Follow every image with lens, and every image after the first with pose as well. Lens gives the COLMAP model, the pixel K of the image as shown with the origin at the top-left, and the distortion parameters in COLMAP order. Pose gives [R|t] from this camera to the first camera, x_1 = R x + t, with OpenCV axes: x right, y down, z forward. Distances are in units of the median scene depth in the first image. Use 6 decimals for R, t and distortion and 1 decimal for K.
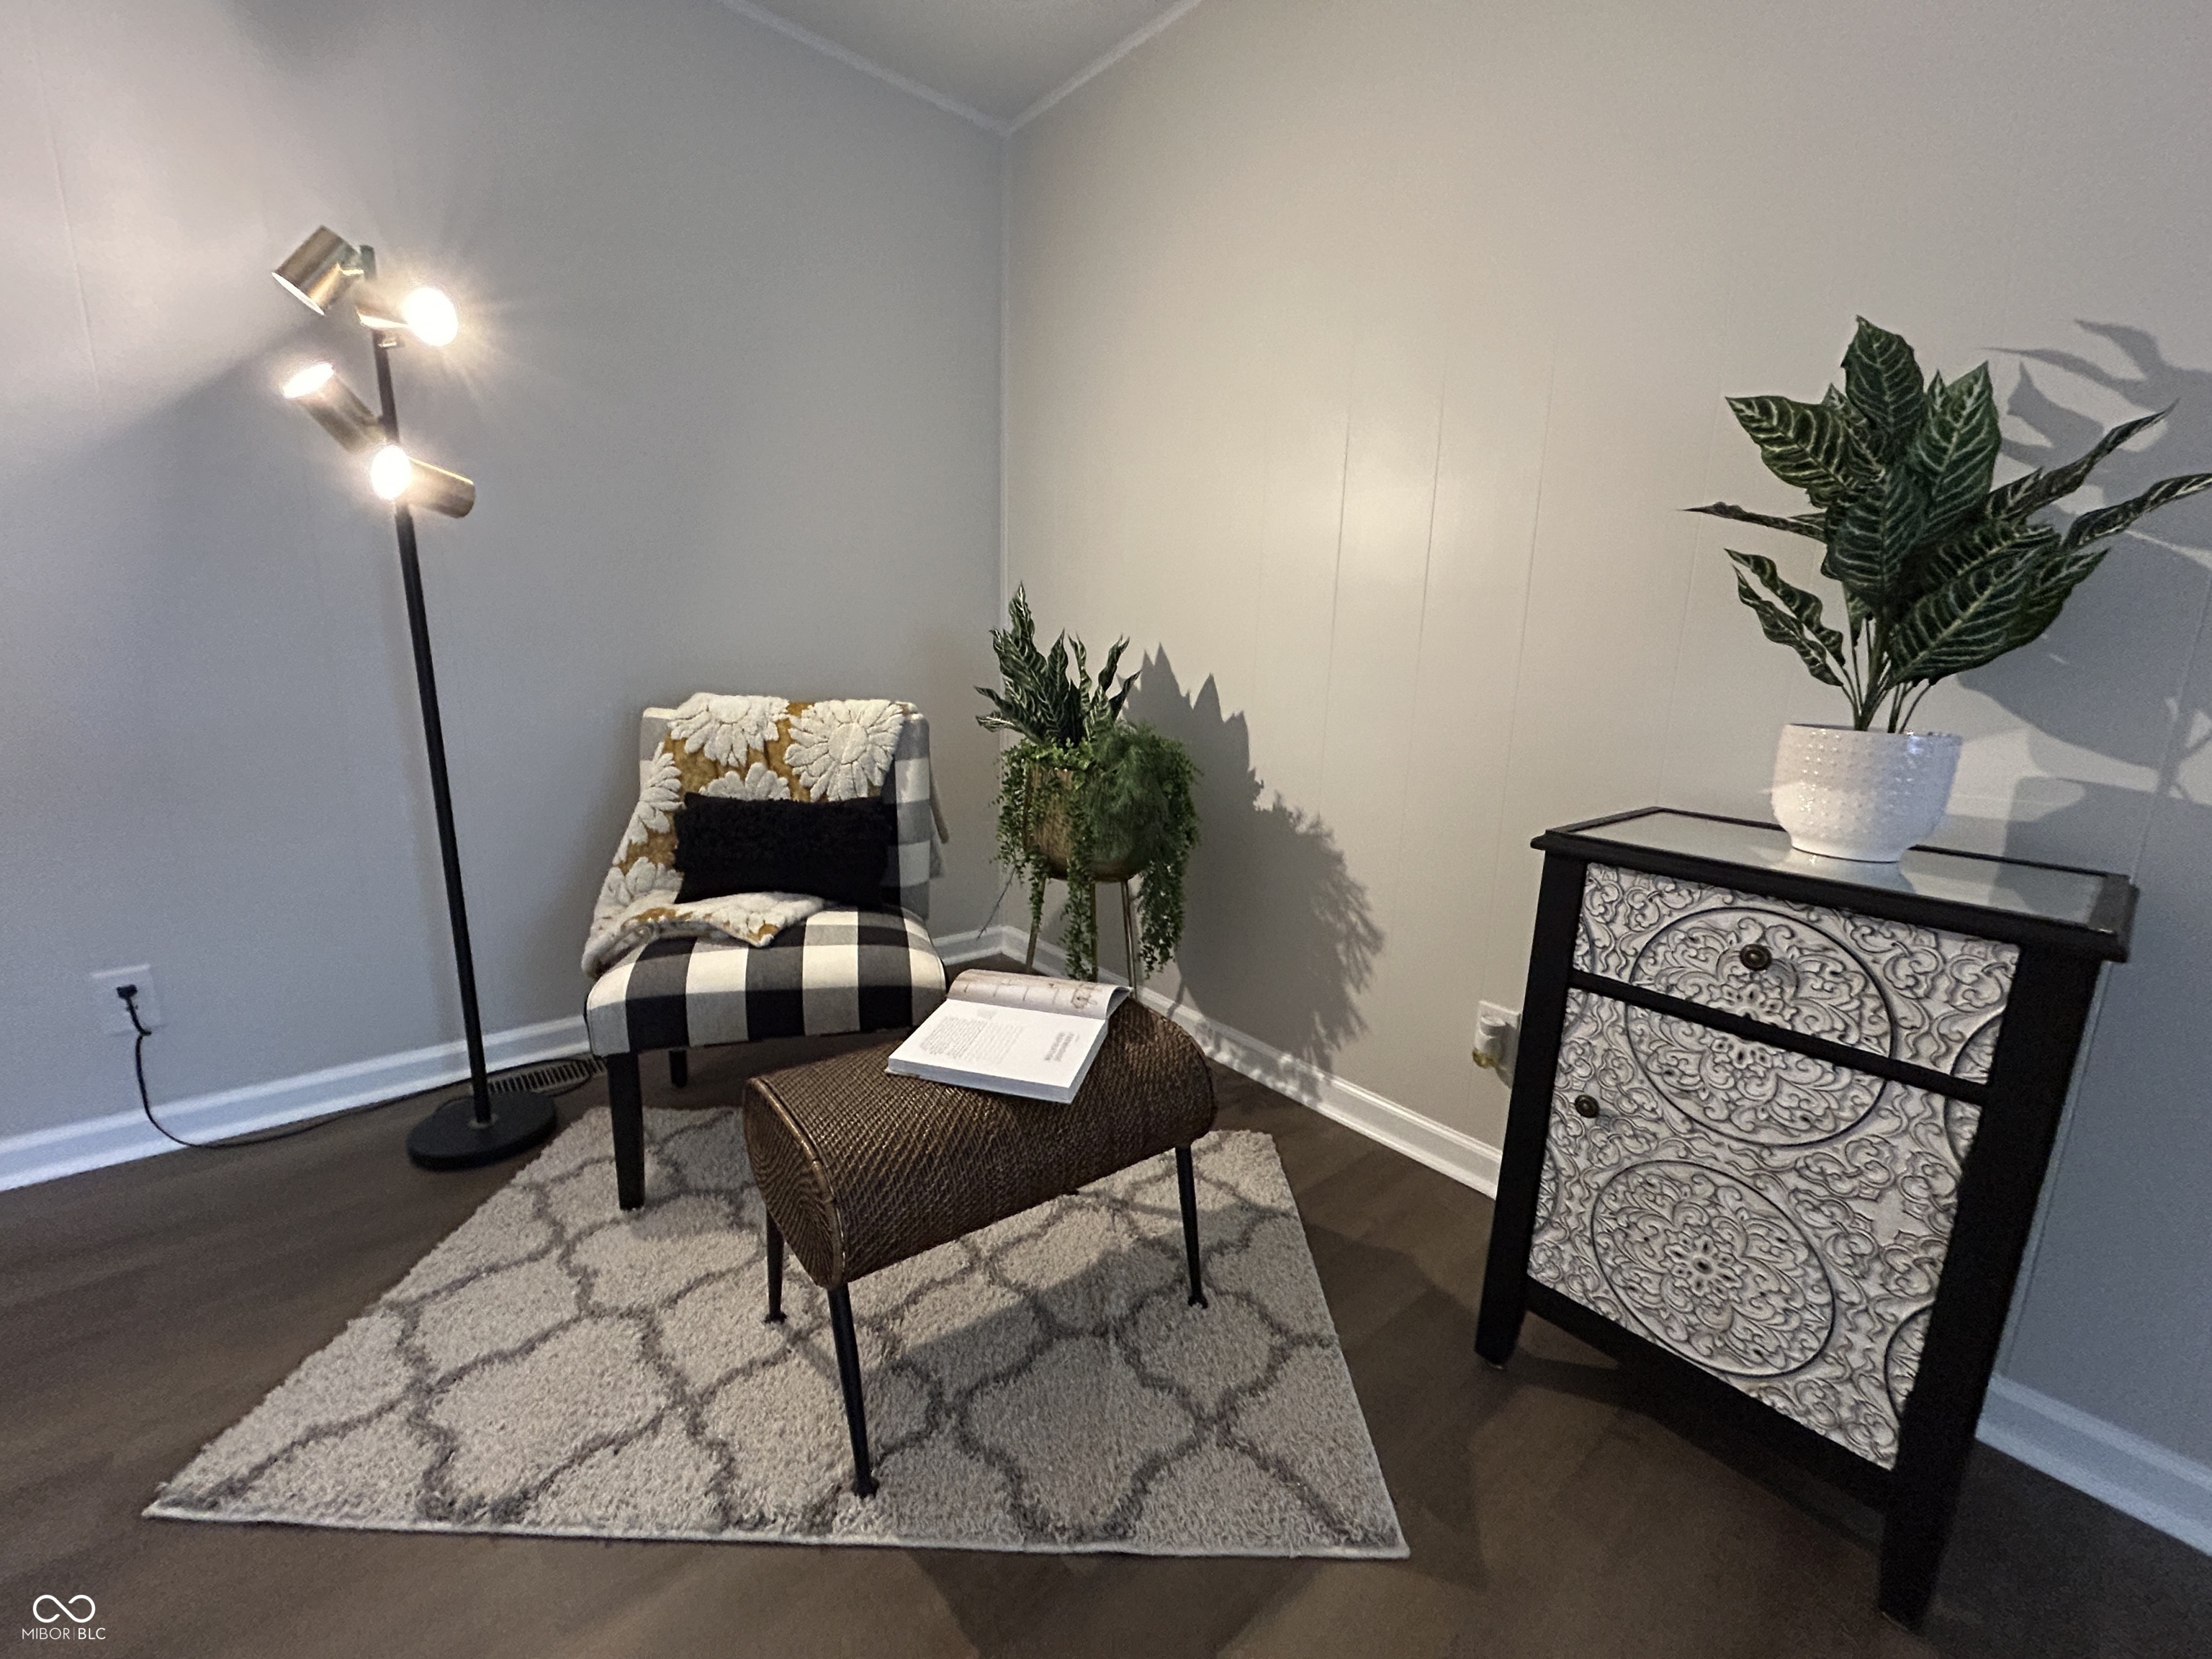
lens RADIAL K [[891.7, 0, 1104.6], [0, 891.7, 827.1], [0, 0, 1]] dist [-0.001474, -0.000821]
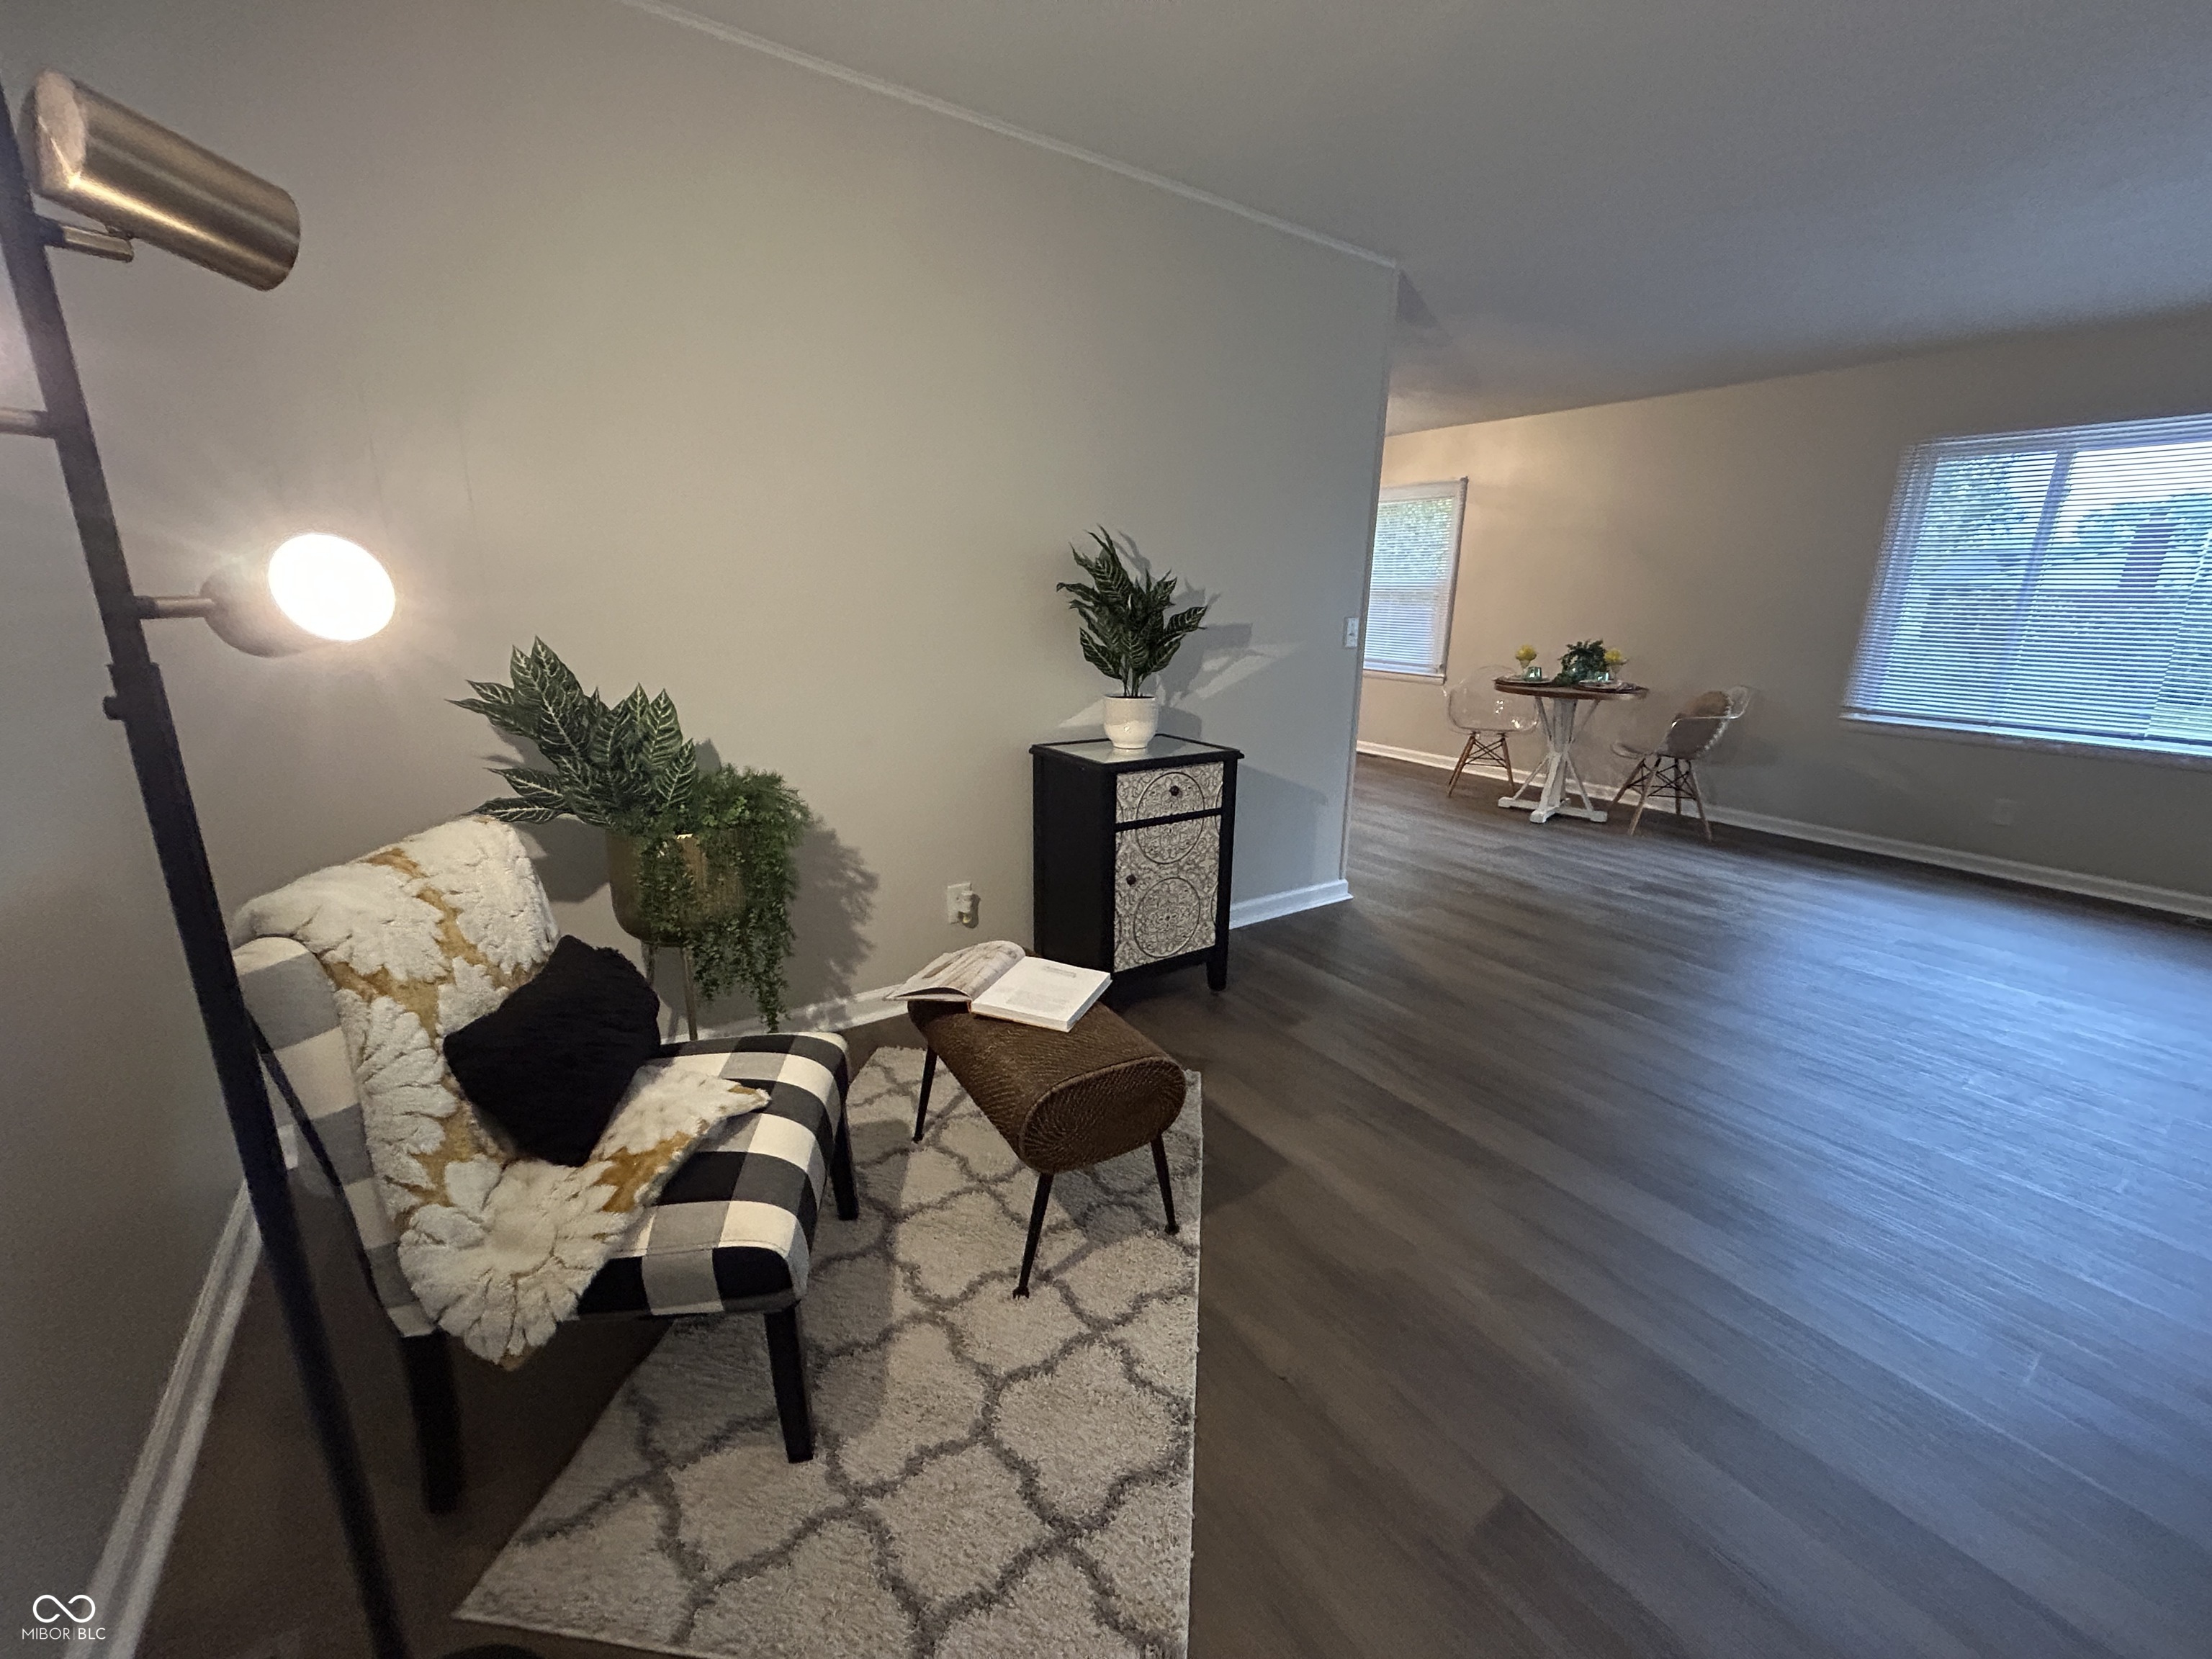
lens RADIAL K [[890.4, 0, 1105.1], [0, 890.4, 826.2], [0, 0, 1]] dist [-0.004822, 0.000877]
pose [[0.112202, -0.286461, 0.951499, -1.073222], [0.185459, 0.946758, 0.263163, -0.285695], [-0.976225, 0.146937, 0.159355, 0.480248]]
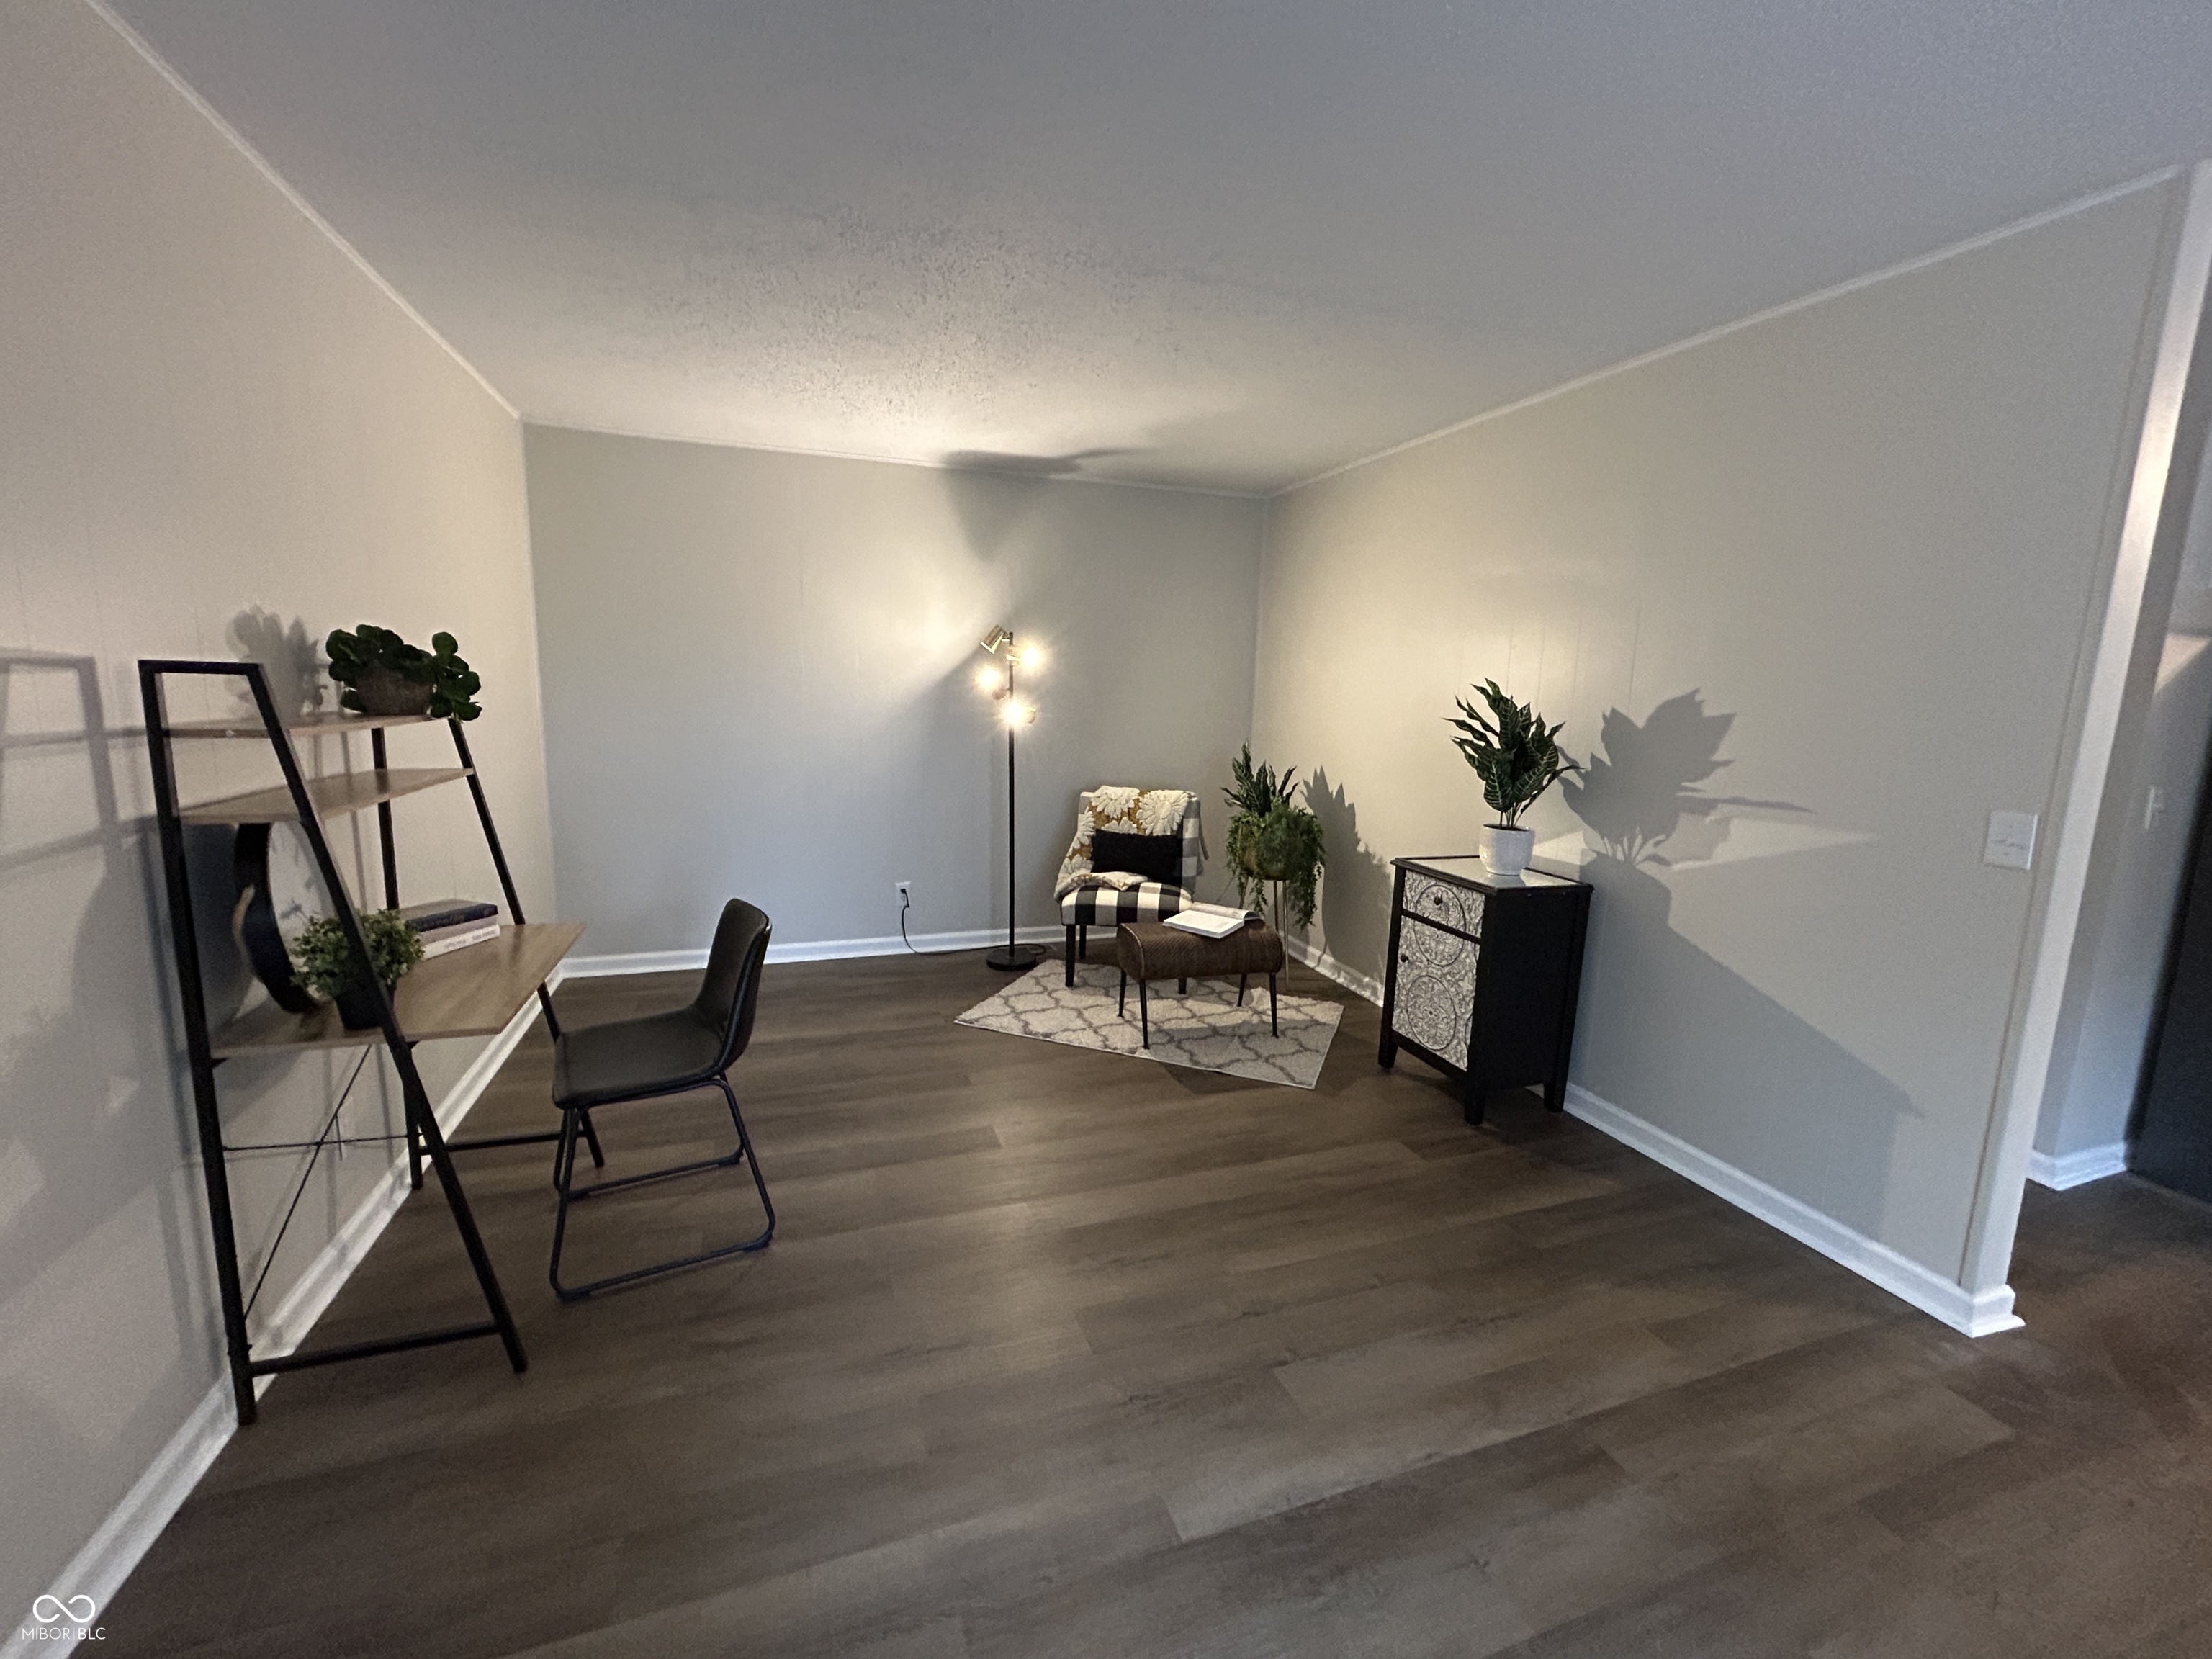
lens RADIAL K [[891.7, 0, 1104.6], [0, 891.7, 827.1], [0, 0, 1]] dist [-0.001474, -0.000821]
pose [[0.930551, 0.050463, -0.362667, 0.459659], [-0.070900, 0.996545, -0.043254, 0.065287], [0.359232, 0.065963, 0.930914, -1.342597]]
